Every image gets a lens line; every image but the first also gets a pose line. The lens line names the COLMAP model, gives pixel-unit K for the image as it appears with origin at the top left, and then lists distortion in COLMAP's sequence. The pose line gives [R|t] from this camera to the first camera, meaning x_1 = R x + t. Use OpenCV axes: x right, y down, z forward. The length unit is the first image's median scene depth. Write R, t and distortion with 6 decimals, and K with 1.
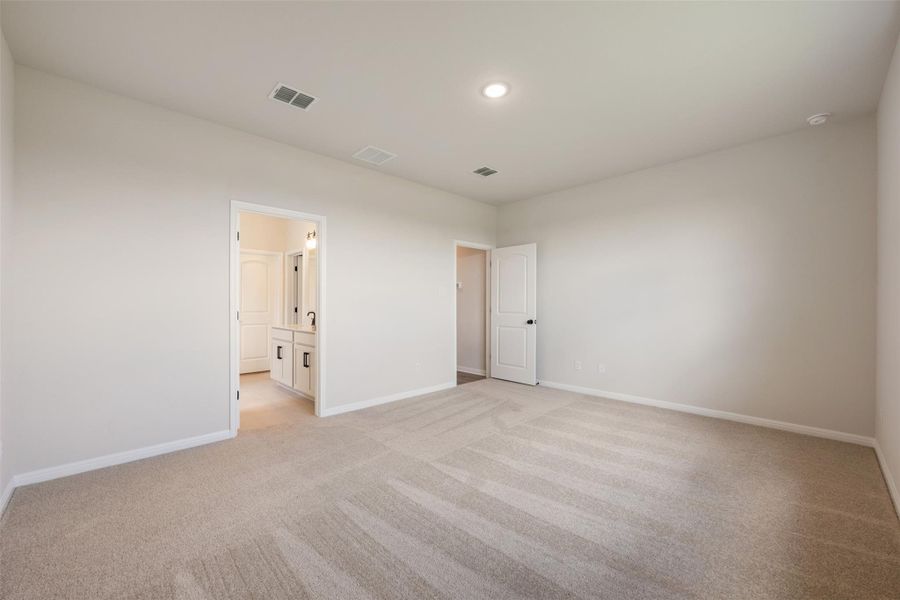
lens RADIAL K [[359.9, 0, 450.0], [0, 359.9, 300.0], [0, 0, 1]] dist [-0.001385, -0.000086]
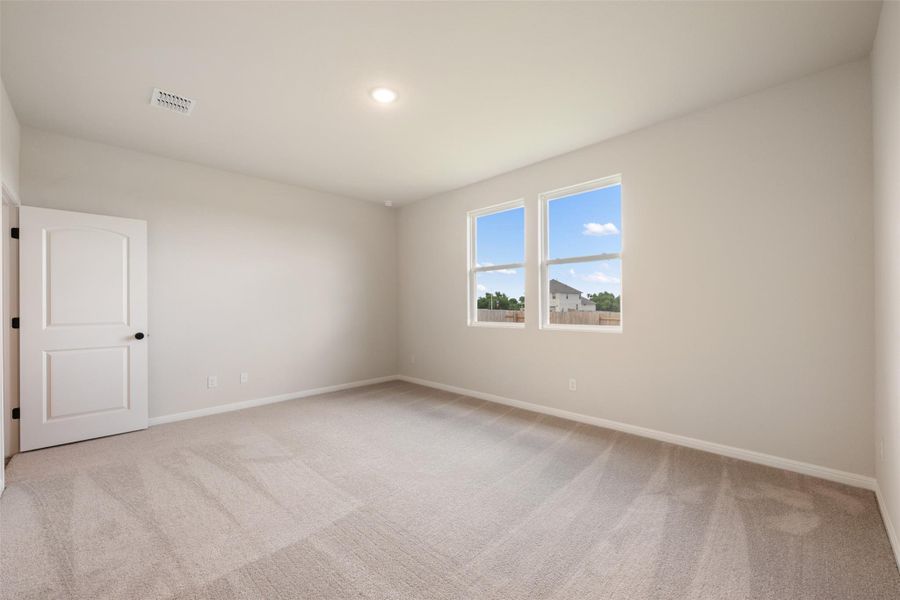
lens RADIAL K [[359.9, 0, 450.0], [0, 359.9, 300.0], [0, 0, 1]] dist [-0.001385, -0.000086]
pose [[-0.006300, 0.017092, 0.999834, -0.538292], [0.004360, 0.999845, -0.017065, 0.010007], [-0.999971, 0.004252, -0.006374, 0.511080]]
